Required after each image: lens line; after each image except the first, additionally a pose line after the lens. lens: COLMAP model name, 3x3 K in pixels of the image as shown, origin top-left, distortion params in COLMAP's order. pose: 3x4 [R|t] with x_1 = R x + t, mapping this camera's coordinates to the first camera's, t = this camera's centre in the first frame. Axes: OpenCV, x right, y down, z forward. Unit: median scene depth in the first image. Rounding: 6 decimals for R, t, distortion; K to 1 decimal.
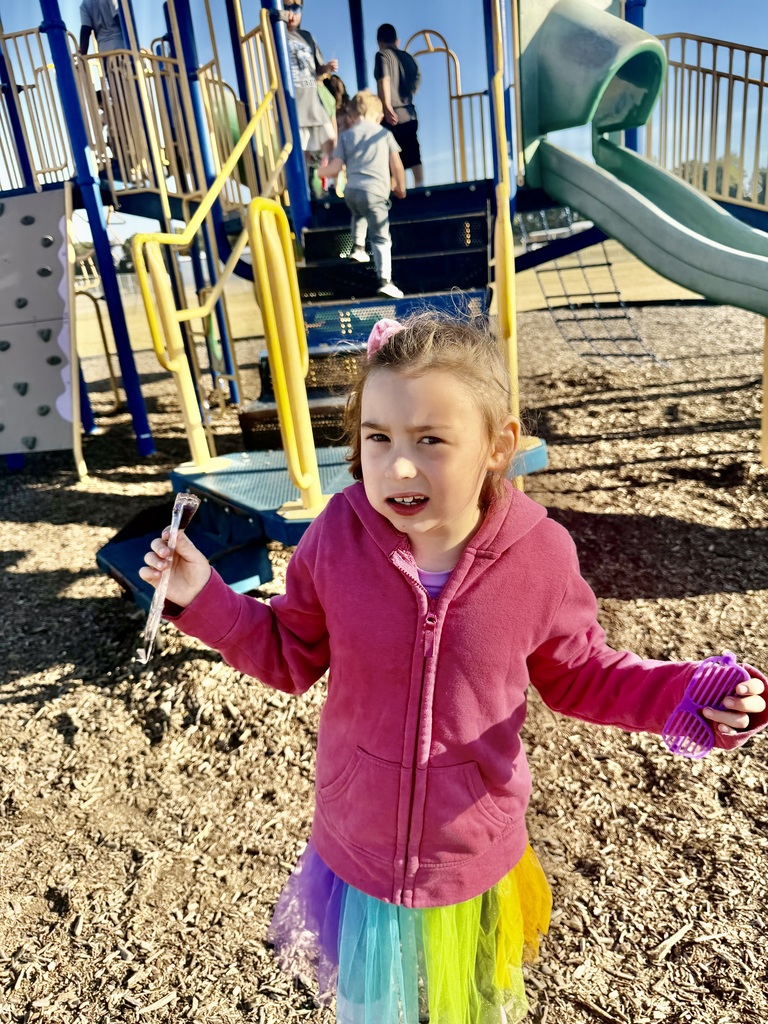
lens RADIAL K [[721.1, 0, 389.1], [0, 721.1, 511.2], [0, 0, 1]] dist [0.013591, -0.023413]
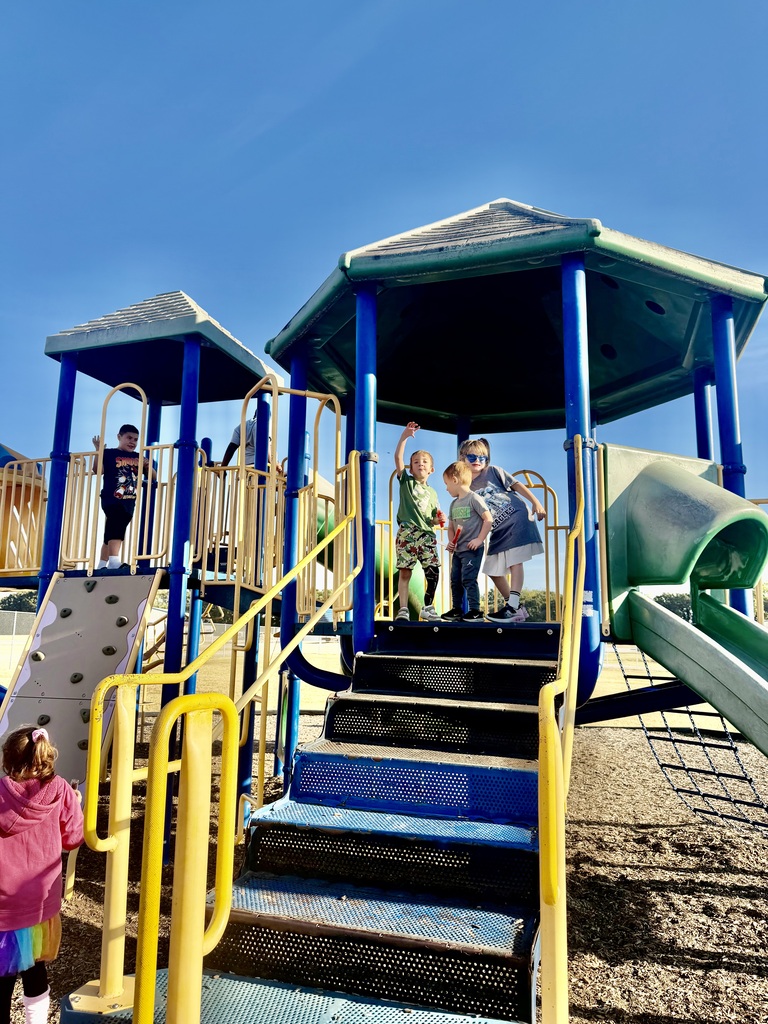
lens RADIAL K [[721.1, 0, 379.2], [0, 721.1, 514.6], [0, 0, 1]] dist [0.013591, -0.023413]
pose [[0.979764, 0.089591, -0.178985, 0.041330], [-0.164330, 0.870582, -0.463769, -0.095477], [0.114272, 0.483797, 0.867688, 0.098668]]
